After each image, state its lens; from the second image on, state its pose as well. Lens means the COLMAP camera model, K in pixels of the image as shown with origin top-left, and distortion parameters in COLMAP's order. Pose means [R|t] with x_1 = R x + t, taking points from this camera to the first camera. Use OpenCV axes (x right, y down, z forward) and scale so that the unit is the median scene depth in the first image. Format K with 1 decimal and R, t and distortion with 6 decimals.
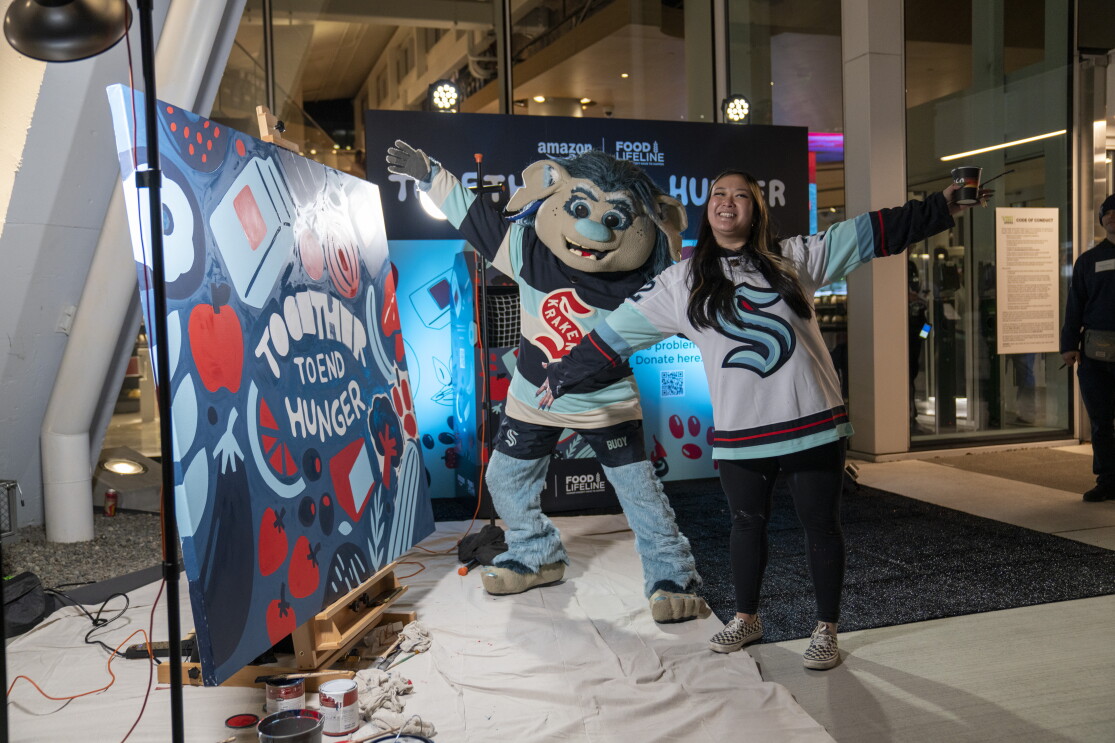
lens RADIAL K [[870.7, 0, 558.1], [0, 870.7, 376.3], [0, 0, 1]] dist [-0.008497, 0.034042]
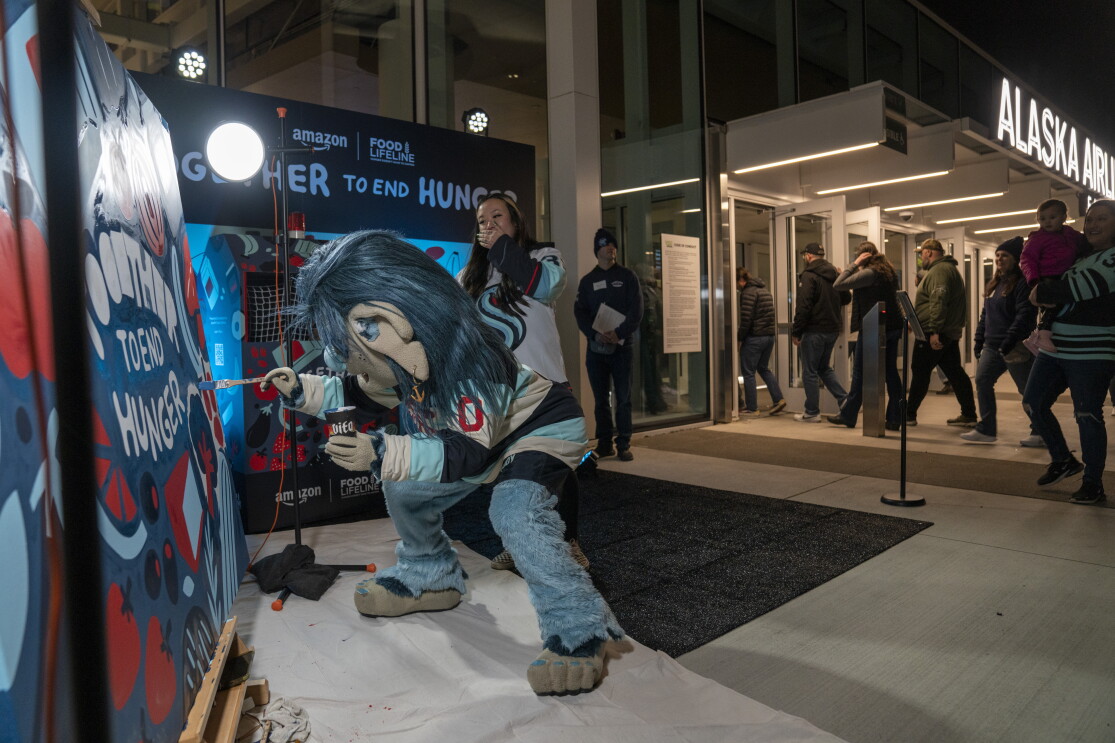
lens RADIAL K [[754.5, 0, 558.8], [0, 754.5, 373.9], [0, 0, 1]] dist [-0.072171, 0.027847]
pose [[0.916865, -0.014342, 0.398939, -0.083103], [0.016921, 0.999852, -0.002943, 0.006527], [-0.398838, 0.009448, 0.916973, 0.143390]]
